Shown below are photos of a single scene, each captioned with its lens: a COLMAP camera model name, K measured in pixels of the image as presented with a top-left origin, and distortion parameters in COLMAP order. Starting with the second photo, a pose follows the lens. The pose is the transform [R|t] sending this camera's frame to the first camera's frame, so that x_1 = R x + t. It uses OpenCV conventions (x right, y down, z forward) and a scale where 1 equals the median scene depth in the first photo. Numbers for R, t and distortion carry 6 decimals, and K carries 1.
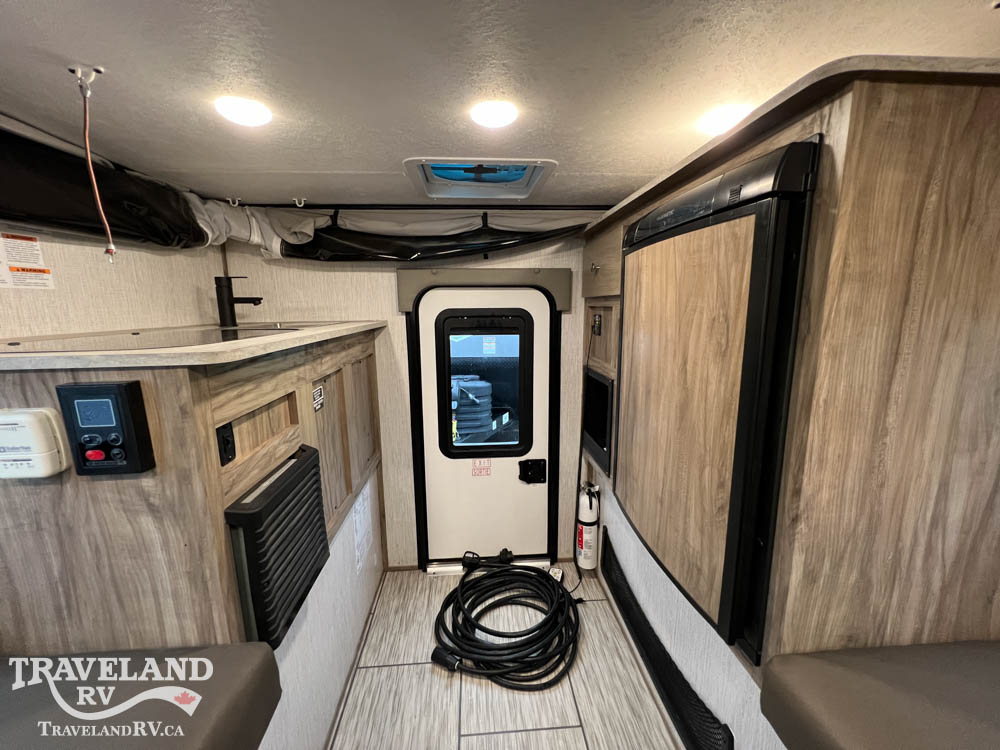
lens RADIAL K [[397.7, 0, 497.4], [0, 397.7, 372.9], [0, 0, 1]] dist [-0.000940, -0.000027]
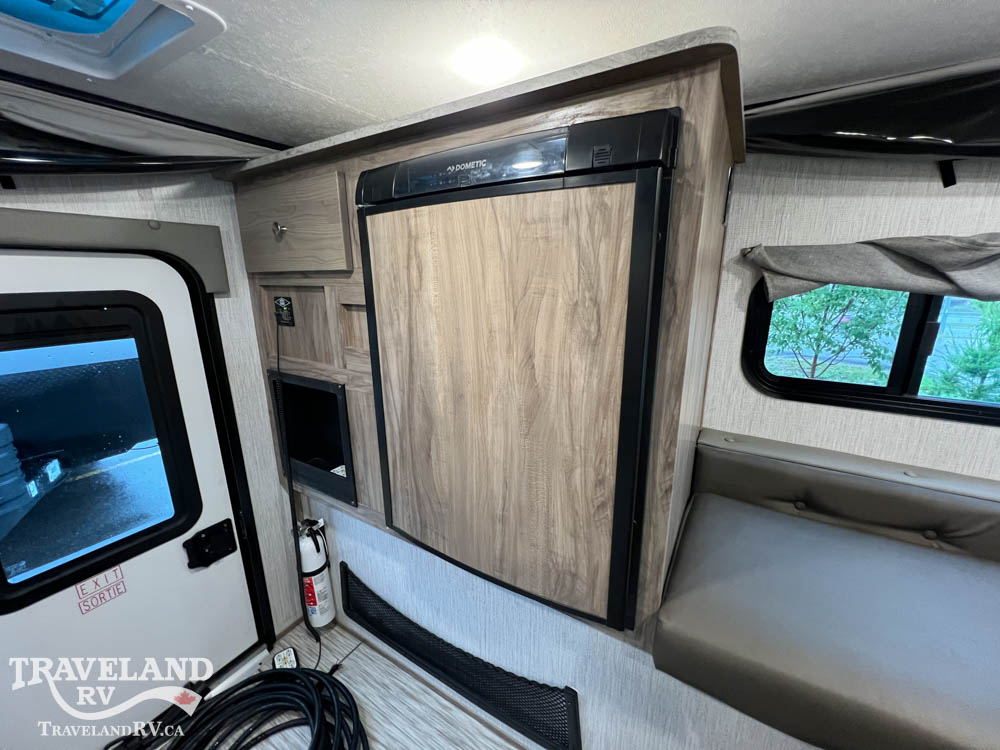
lens RADIAL K [[397.7, 0, 497.4], [0, 397.7, 372.9], [0, 0, 1]] dist [-0.000940, -0.000027]
pose [[0.579524, -0.194309, 0.791452, -0.227342], [0.141496, 0.980401, 0.137090, -0.113670], [-0.802578, 0.032541, 0.595659, 0.548375]]
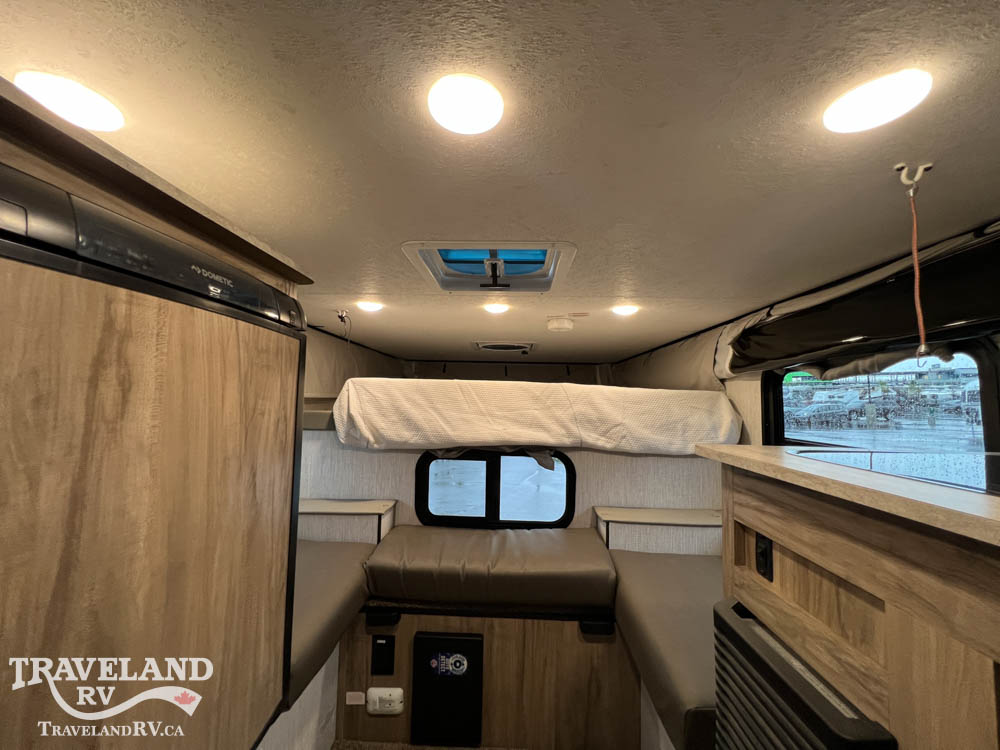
lens RADIAL K [[397.7, 0, 497.4], [0, 397.7, 372.9], [0, 0, 1]] dist [-0.000940, -0.000027]
pose [[-0.994728, -0.002571, 0.102519, -0.124960], [0.008120, 0.994572, 0.103729, -0.317831], [-0.102229, 0.104015, -0.989308, 1.719134]]
